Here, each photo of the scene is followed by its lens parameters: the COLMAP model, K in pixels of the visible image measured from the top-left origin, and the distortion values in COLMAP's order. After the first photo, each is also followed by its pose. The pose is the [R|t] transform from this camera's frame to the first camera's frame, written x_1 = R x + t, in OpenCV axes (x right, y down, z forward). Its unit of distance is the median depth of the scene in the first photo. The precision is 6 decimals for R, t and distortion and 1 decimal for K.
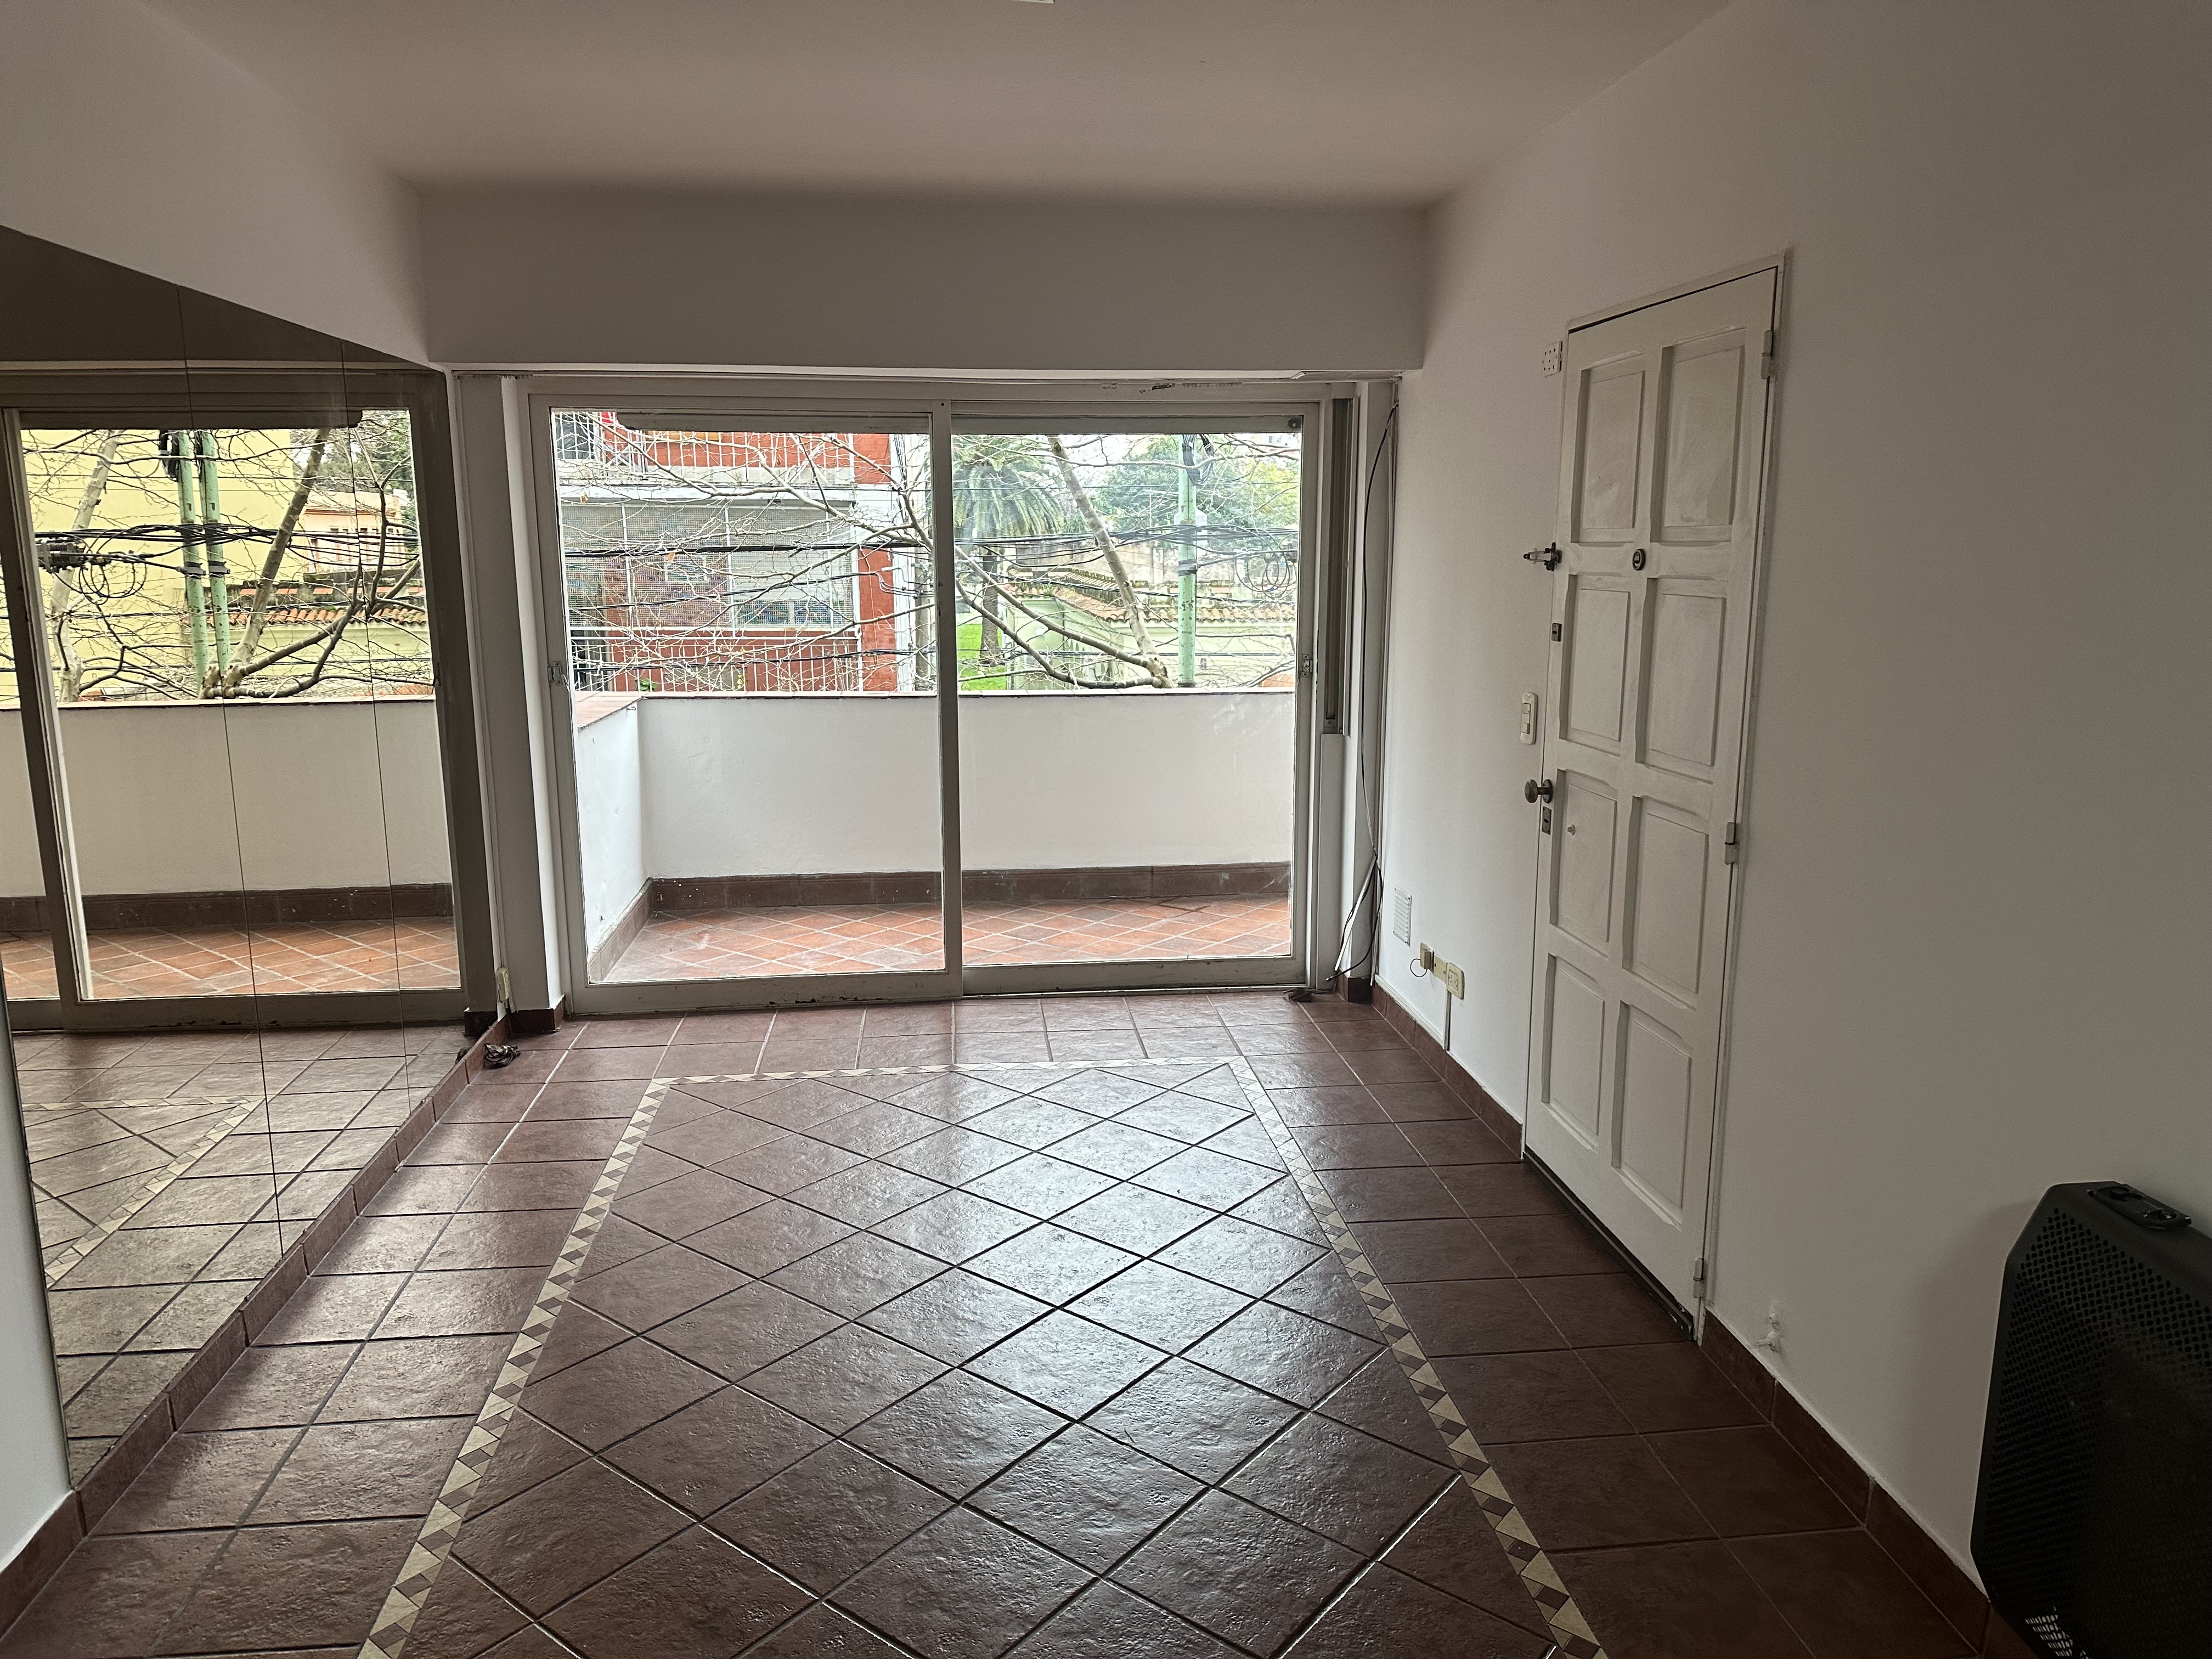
lens RADIAL K [[1562.4, 0, 1146.7], [0, 1562.4, 843.1], [0, 0, 1]] dist [0.069377, -0.104351]
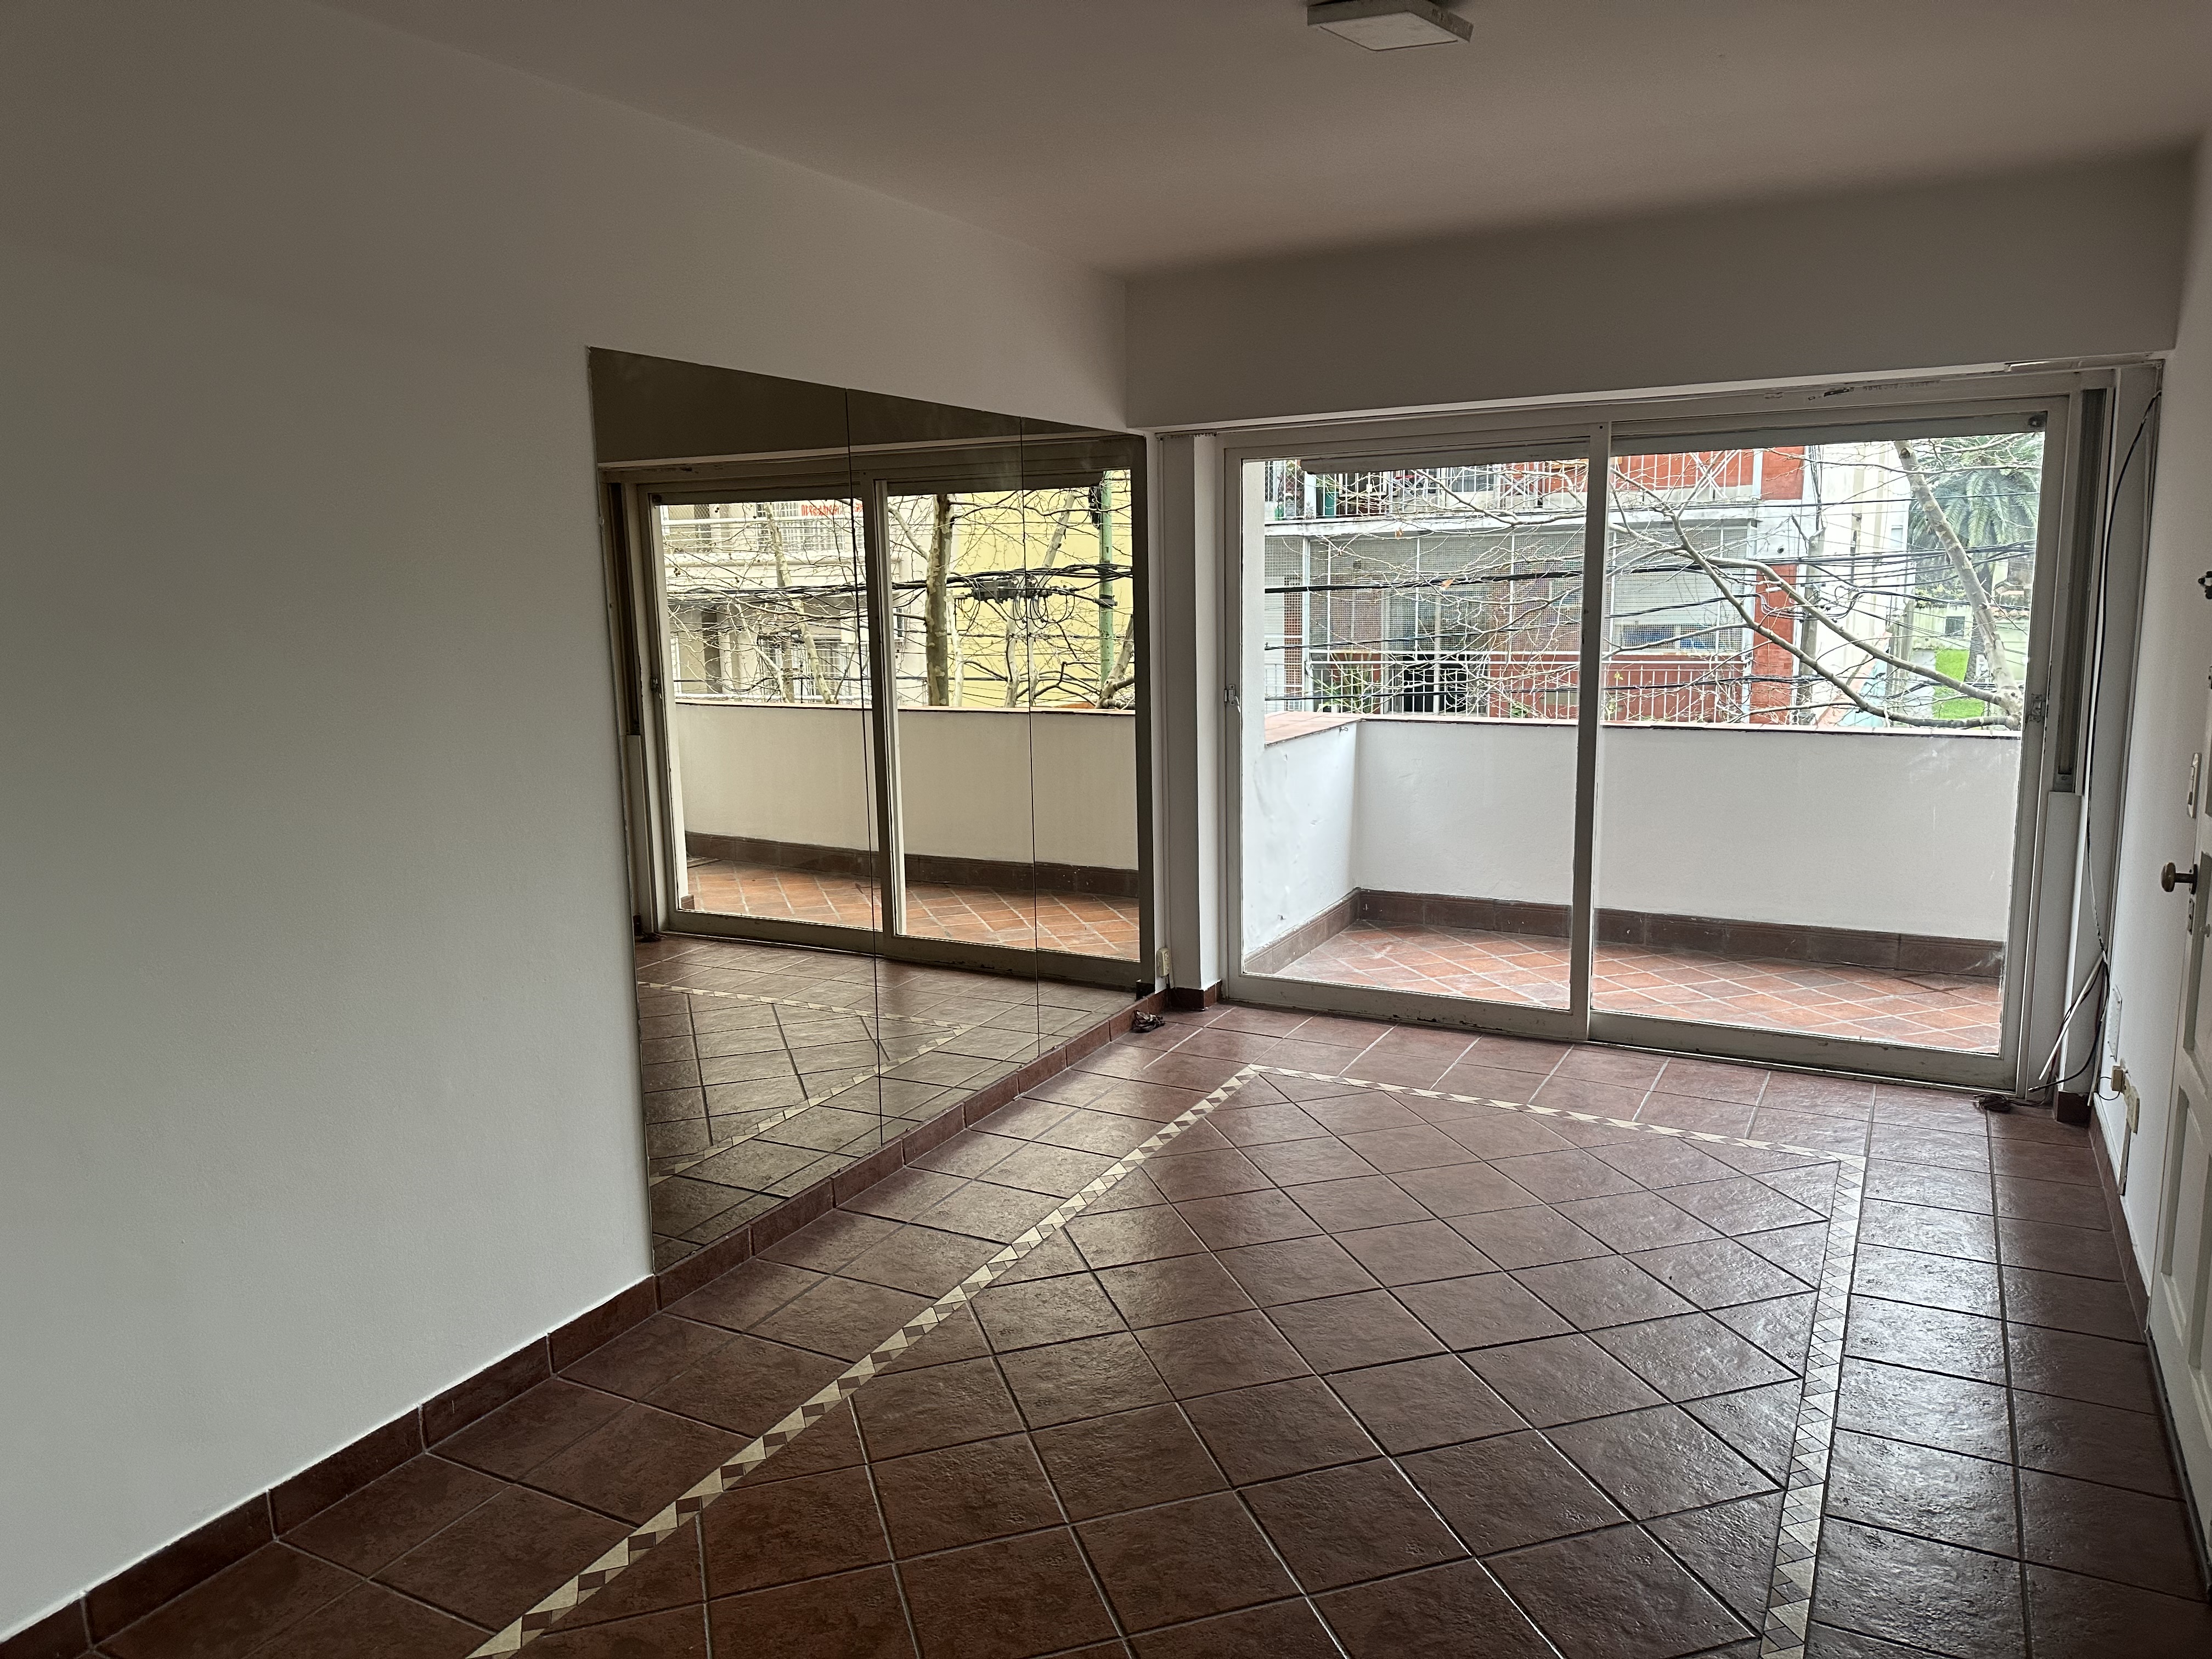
lens RADIAL K [[1562.4, 0, 1082.9], [0, 1562.4, 815.9], [0, 0, 1]] dist [0.069377, -0.104351]
pose [[0.813398, 0.073902, -0.576994, 0.177310], [-0.092085, 0.995749, -0.002276, -0.007998], [0.574373, 0.054984, 0.816745, 0.030815]]
